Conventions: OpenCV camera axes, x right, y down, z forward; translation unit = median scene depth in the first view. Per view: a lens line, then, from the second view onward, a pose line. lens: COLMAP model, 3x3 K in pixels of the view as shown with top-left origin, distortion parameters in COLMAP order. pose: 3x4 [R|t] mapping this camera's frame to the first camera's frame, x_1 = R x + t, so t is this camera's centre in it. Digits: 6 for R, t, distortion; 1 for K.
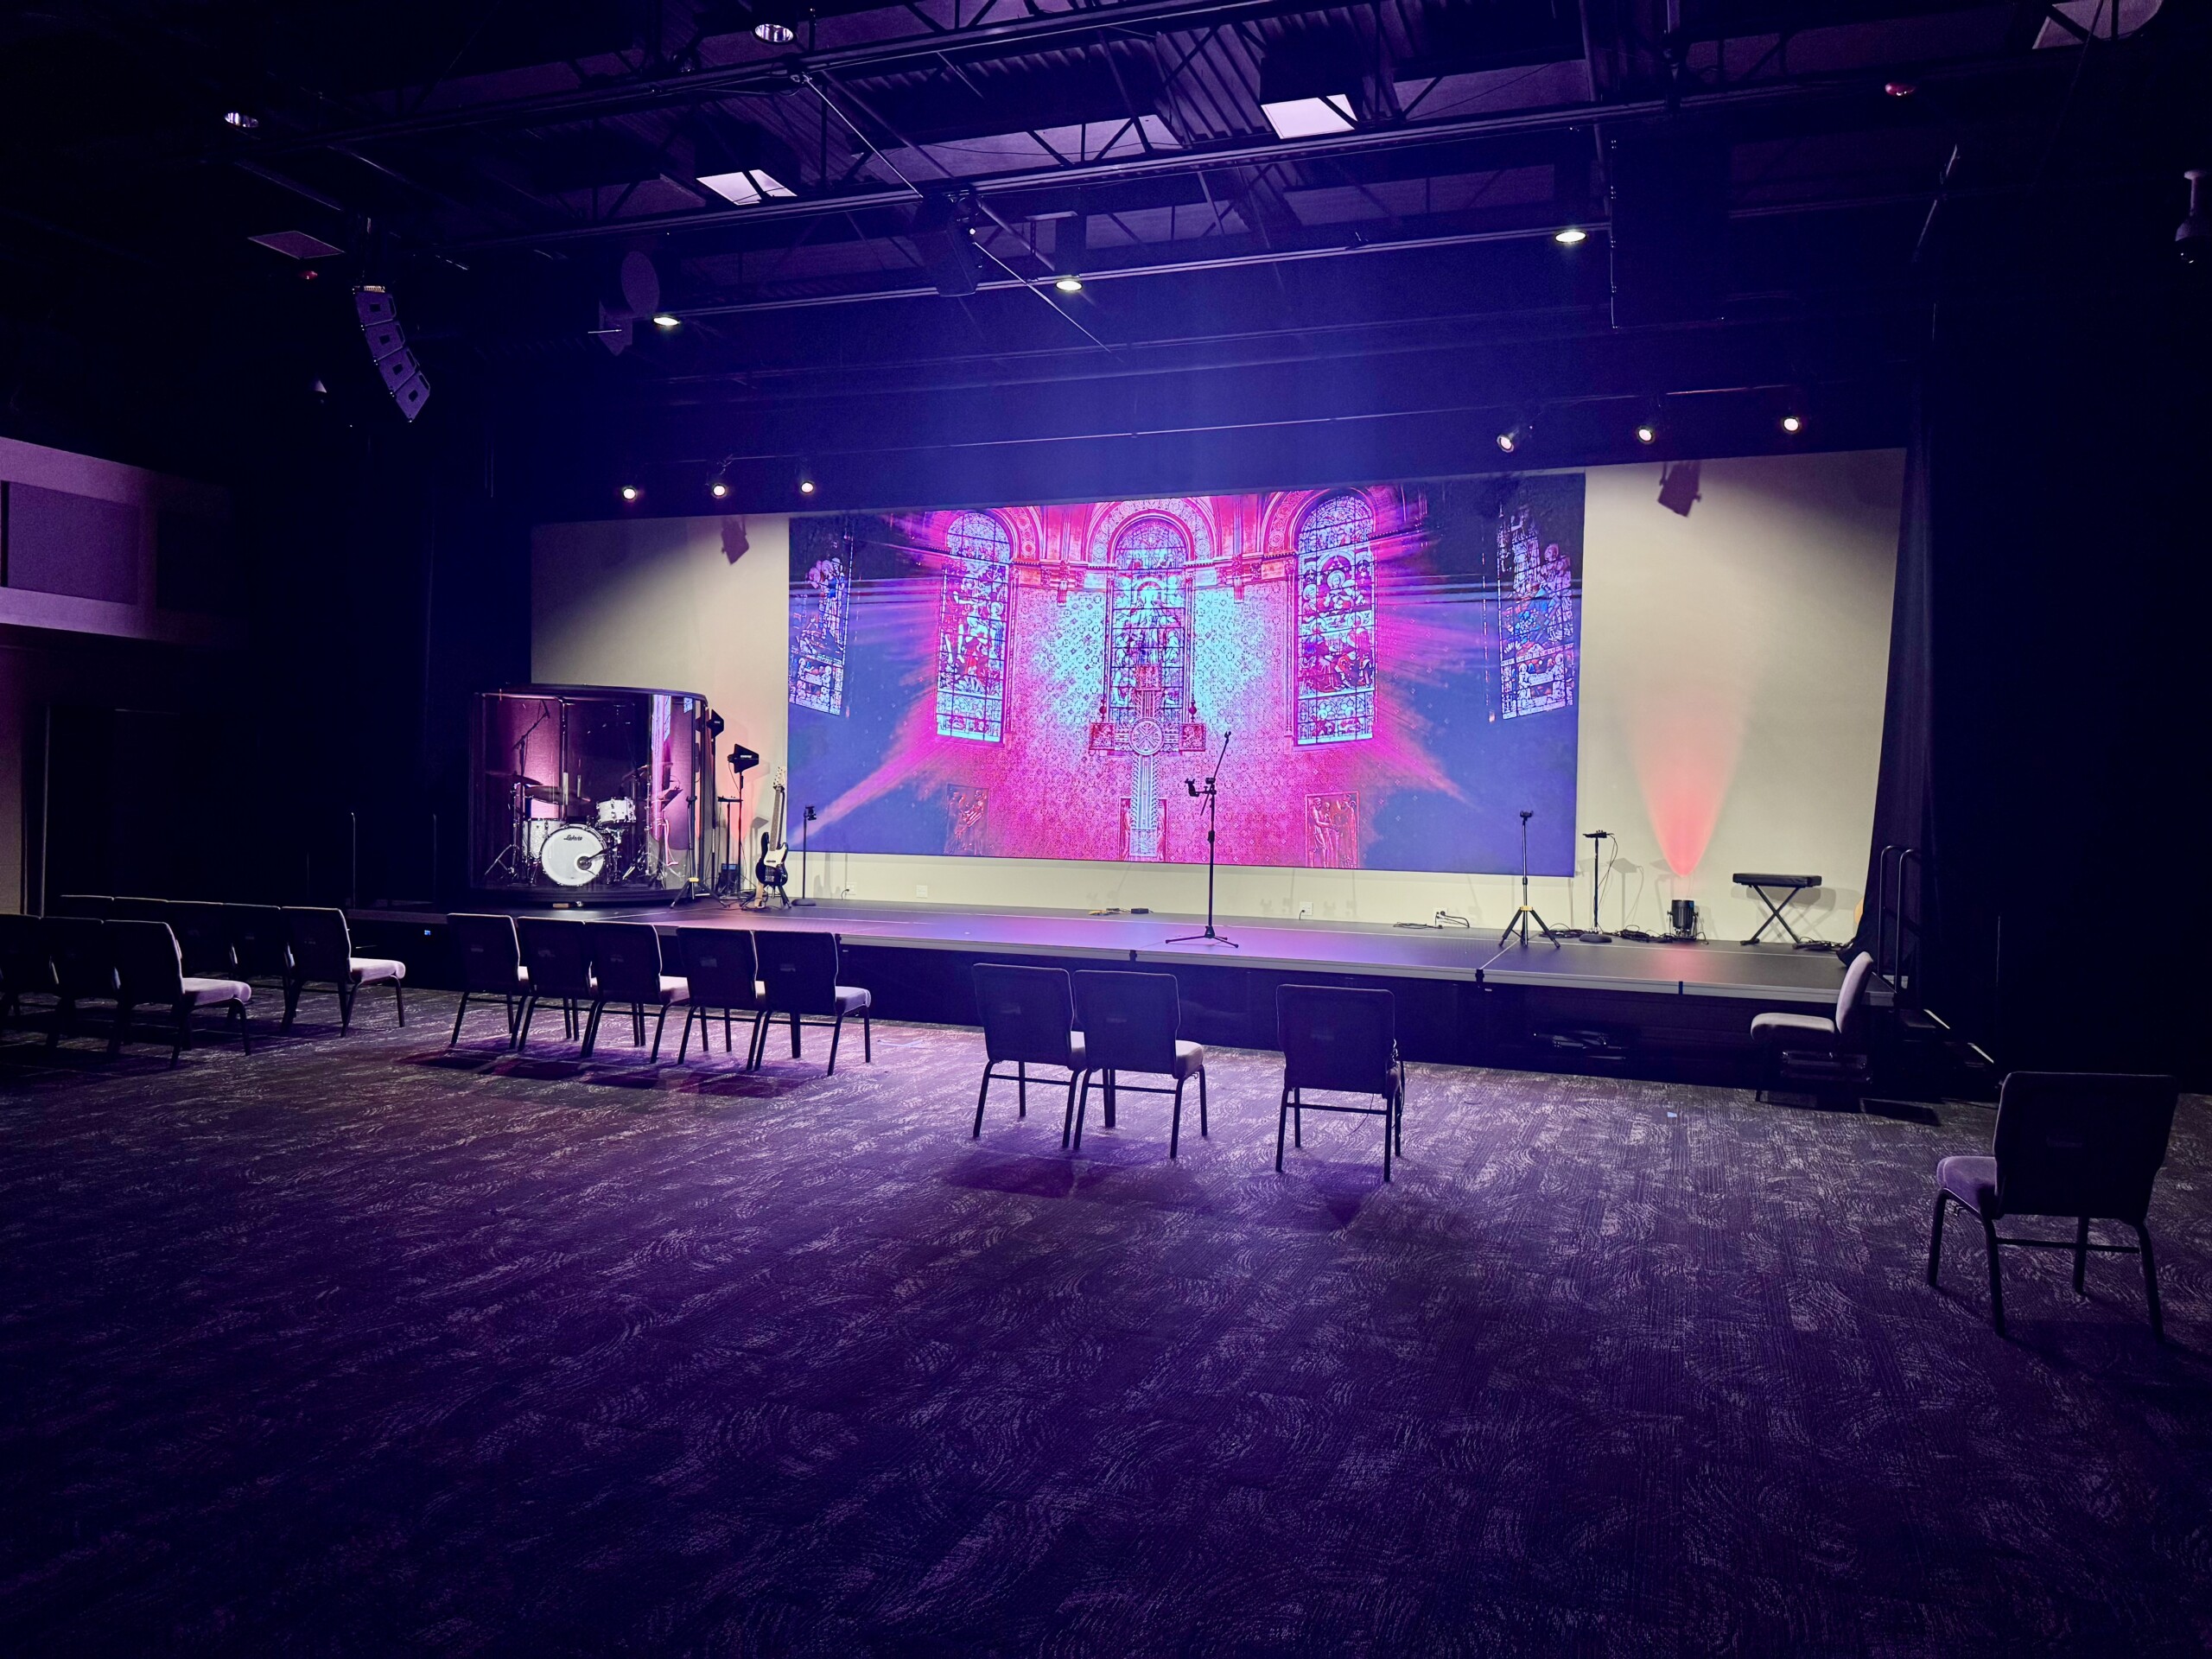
lens RADIAL K [[1549.2, 0, 1106.0], [0, 1549.2, 829.5], [0, 0, 1]] dist [-0.002078, 0.002978]
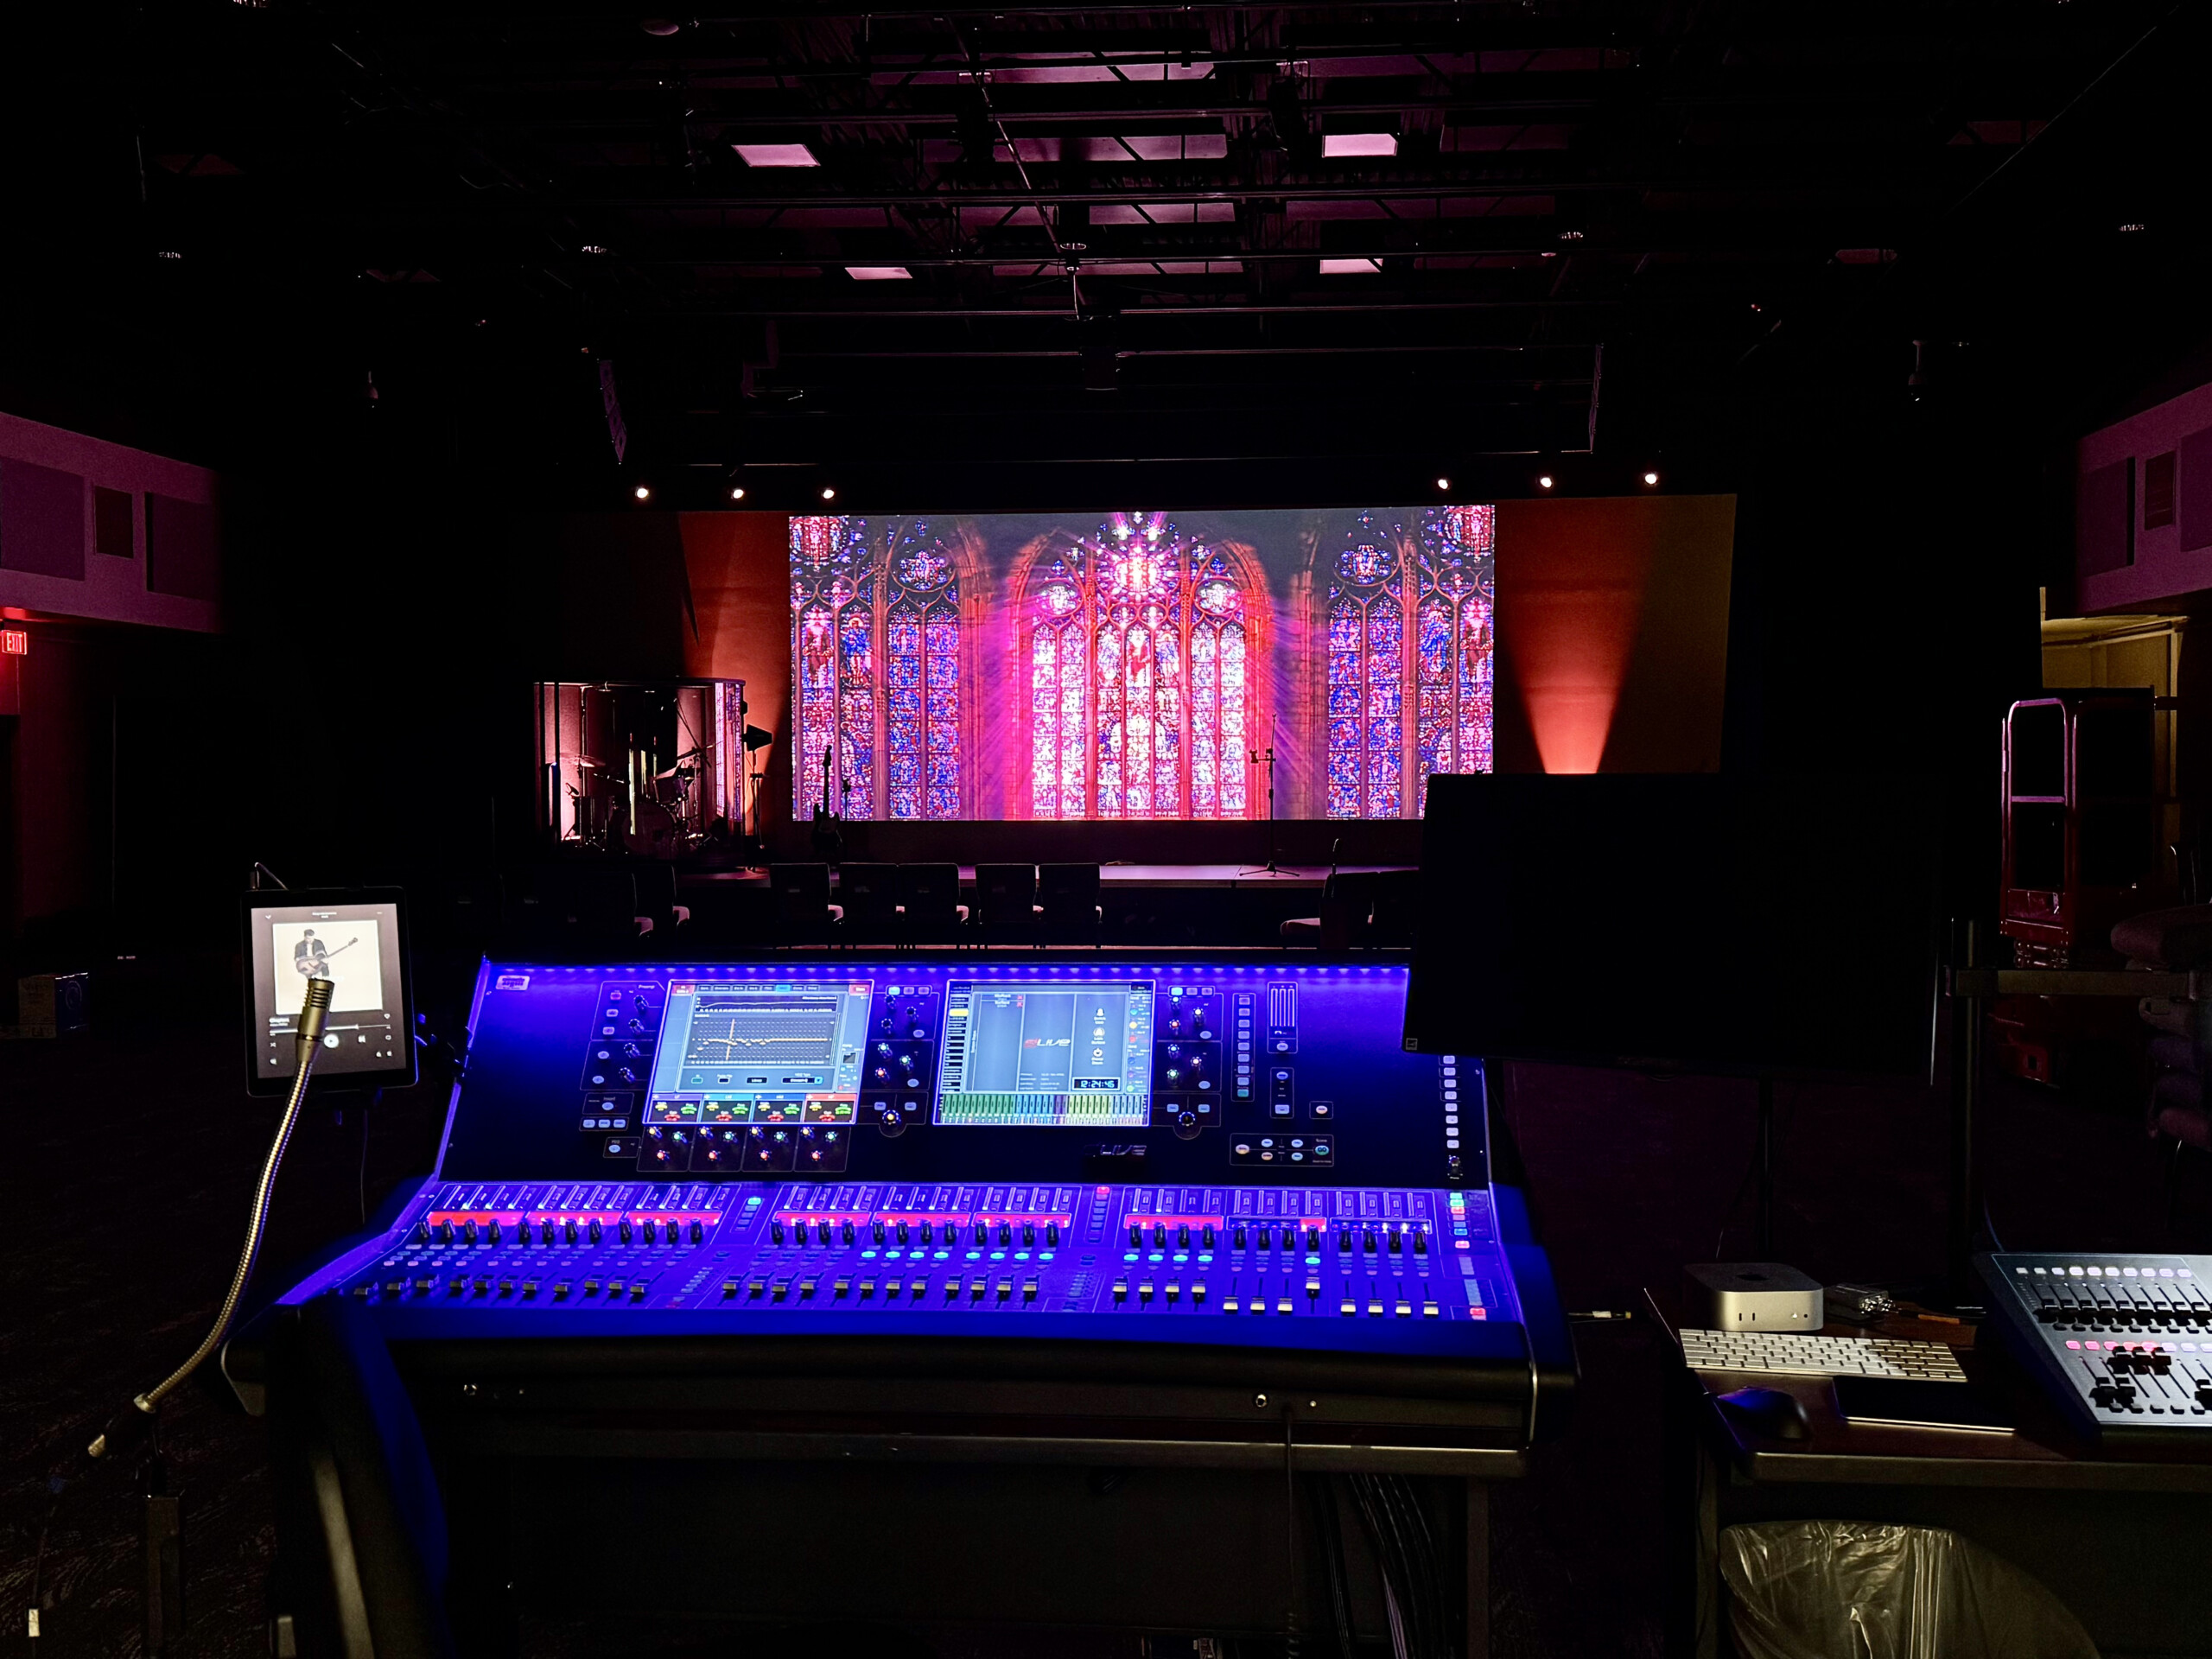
lens RADIAL K [[2167.9, 0, 1106.0], [0, 2167.9, 829.5], [0, 0, 1]] dist [0.117638, -0.014053]
pose [[0.961135, -0.029380, 0.274509, -0.519708], [0.027043, 0.999559, 0.012295, 0.008095], [-0.274750, -0.004393, 0.961506, -0.672246]]
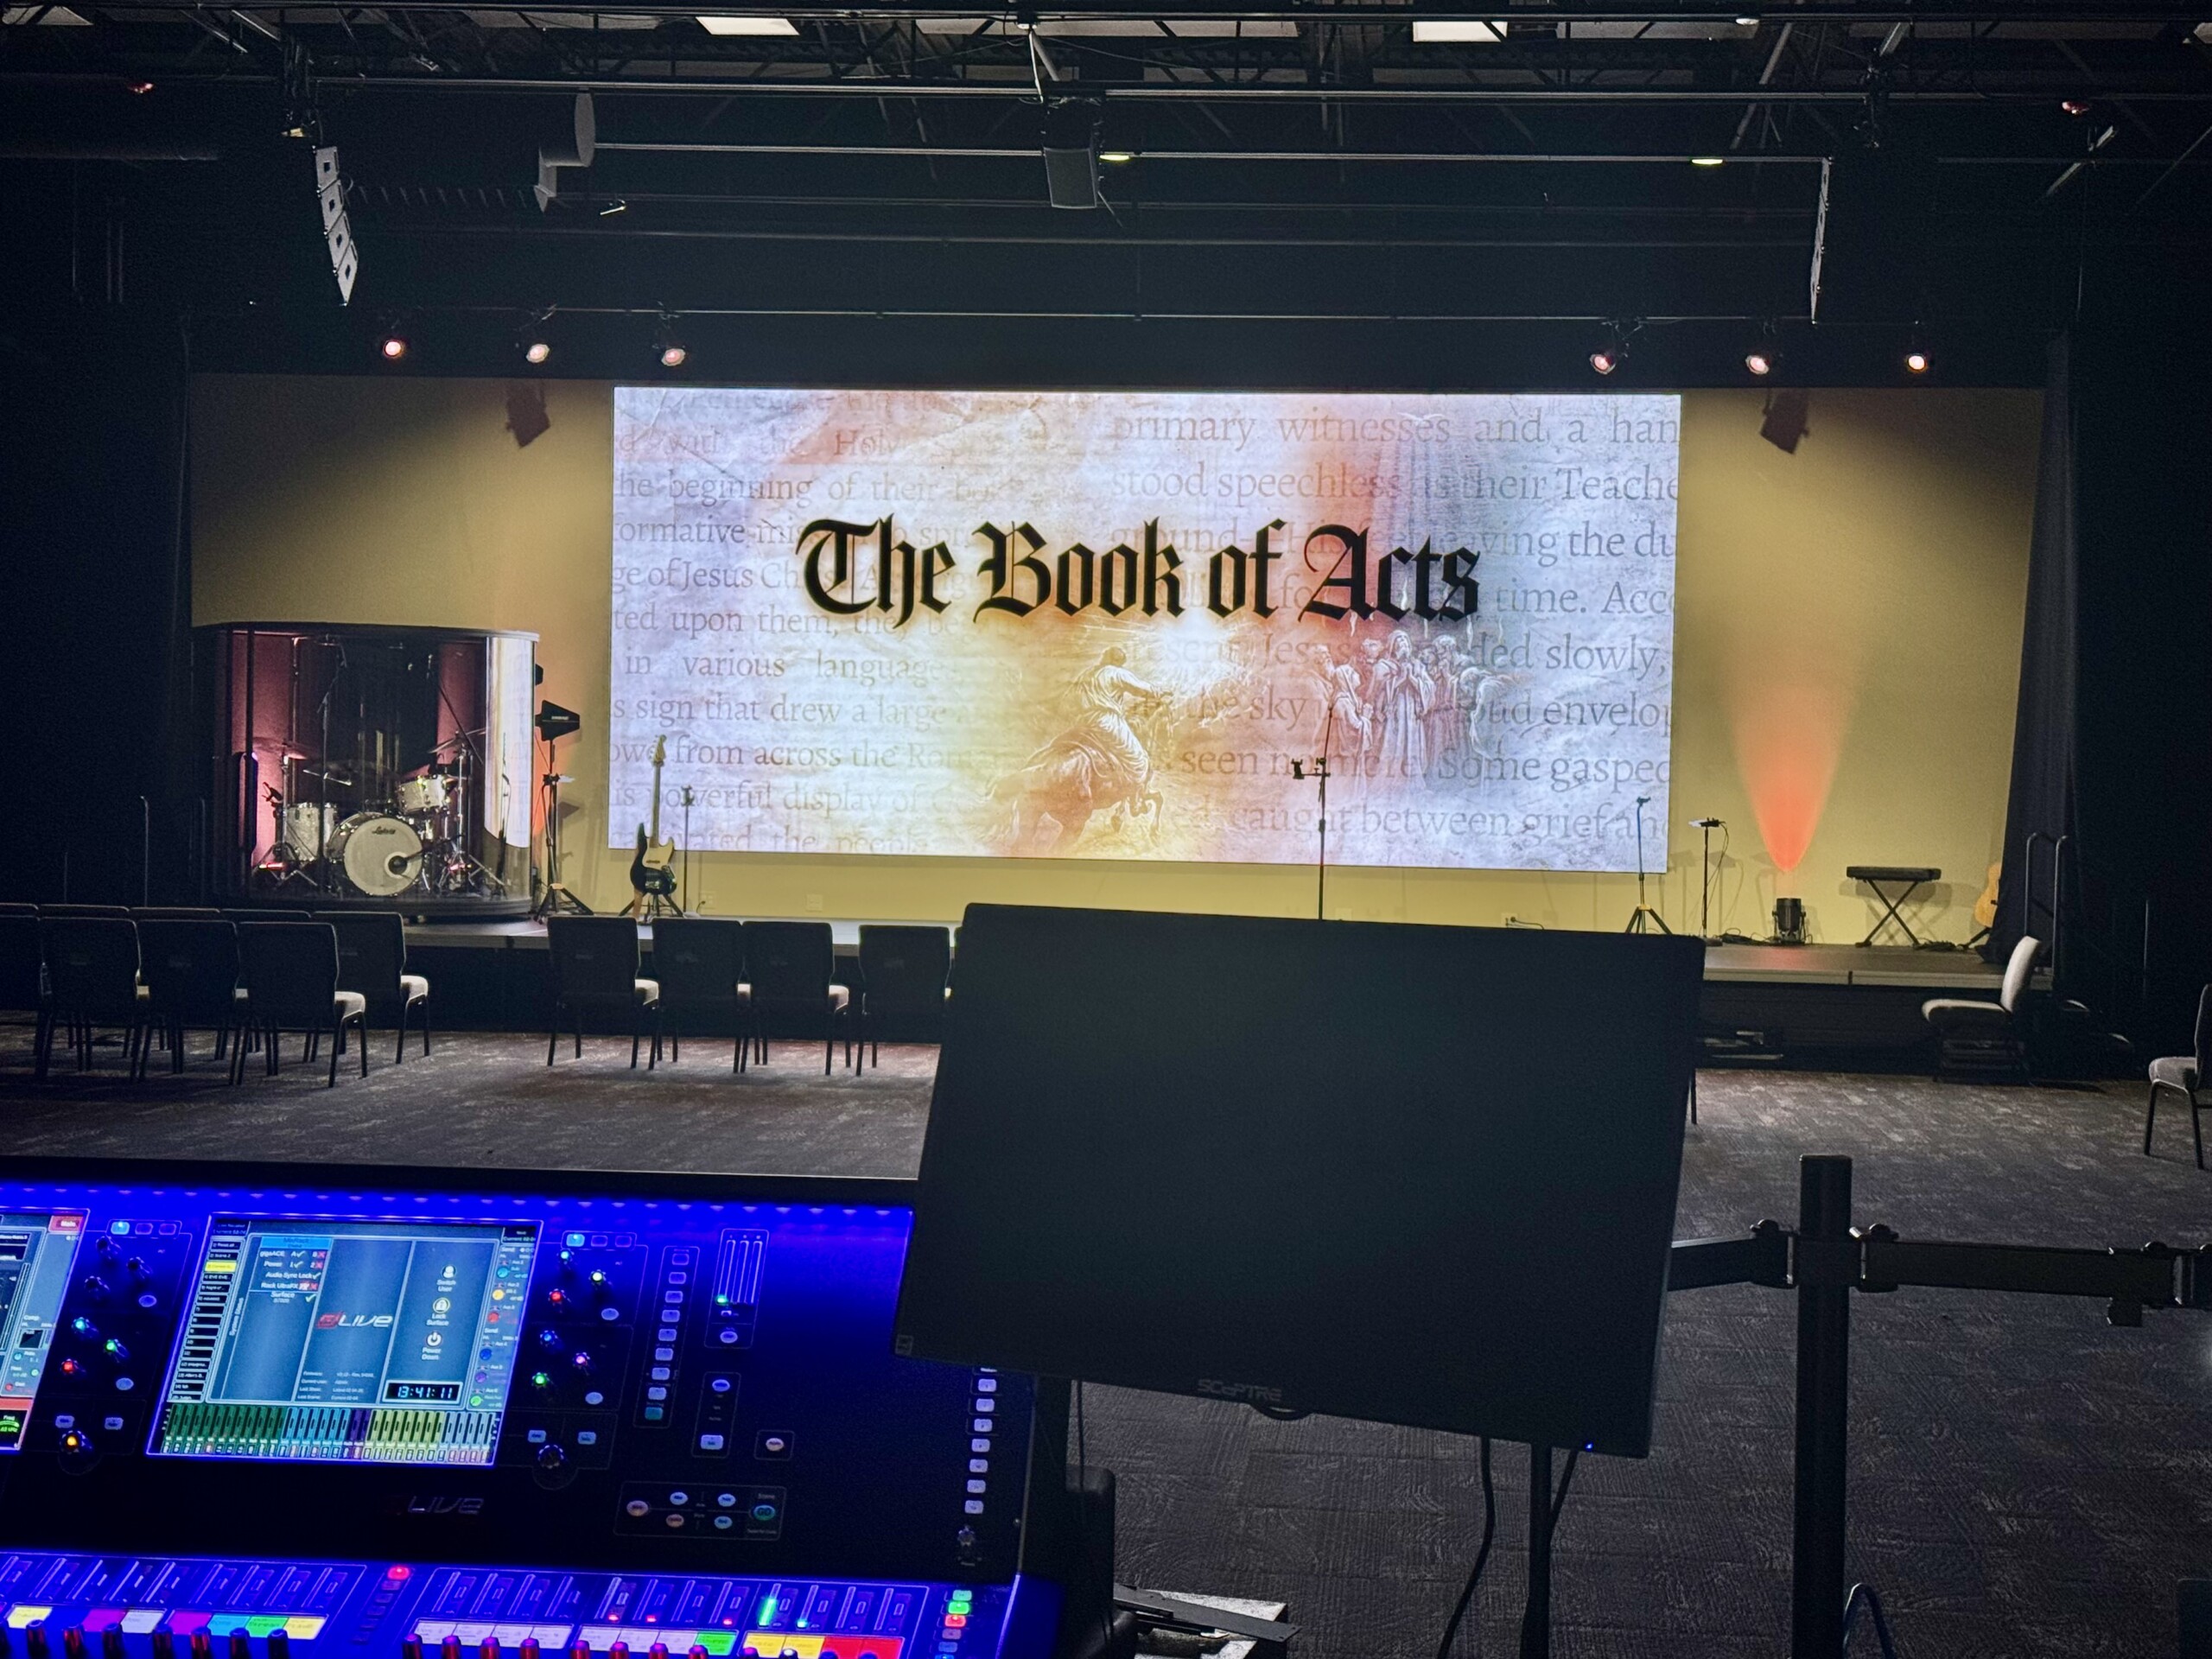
lens RADIAL K [[3255.8, 0, 1106.0], [0, 3255.8, 829.5], [0, 0, 1]] dist [0.129234, -0.046037]
pose [[0.965032, -0.002752, 0.262116, -0.477829], [0.002147, 0.999994, 0.002595, 0.001749], [-0.262122, -0.001942, 0.965033, -0.669257]]
